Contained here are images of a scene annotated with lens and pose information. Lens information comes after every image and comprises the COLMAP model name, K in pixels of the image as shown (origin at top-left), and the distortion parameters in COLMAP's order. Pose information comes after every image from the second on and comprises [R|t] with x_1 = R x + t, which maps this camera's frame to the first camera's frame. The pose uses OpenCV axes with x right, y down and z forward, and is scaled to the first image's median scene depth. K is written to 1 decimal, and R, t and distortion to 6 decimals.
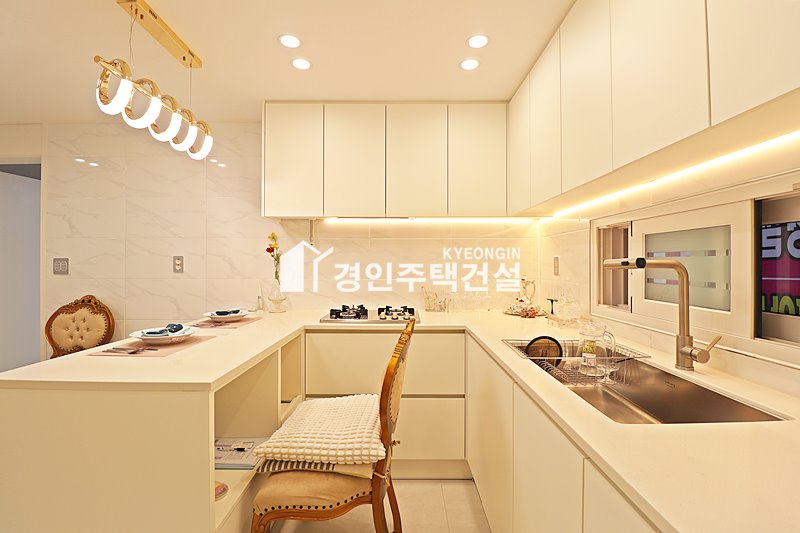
lens RADIAL K [[369.8, 0, 401.7], [0, 369.8, 262.5], [0, 0, 1]] dist [-0.001381, -0.014865]
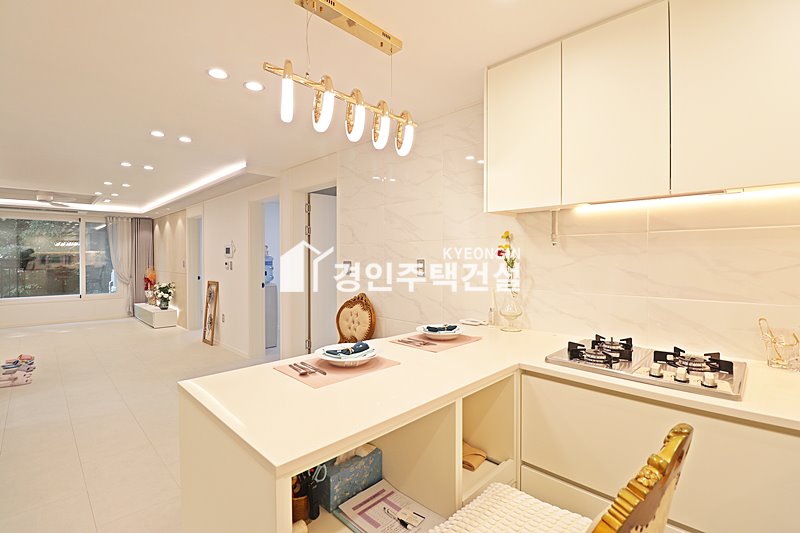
lens RADIAL K [[369.8, 0, 401.7], [0, 369.8, 262.5], [0, 0, 1]] dist [-0.001381, -0.014865]
pose [[0.715877, 0.006757, -0.698193, 0.051255], [0.005733, 0.999863, 0.015554, -0.026225], [0.698203, -0.015138, 0.715740, 0.264520]]
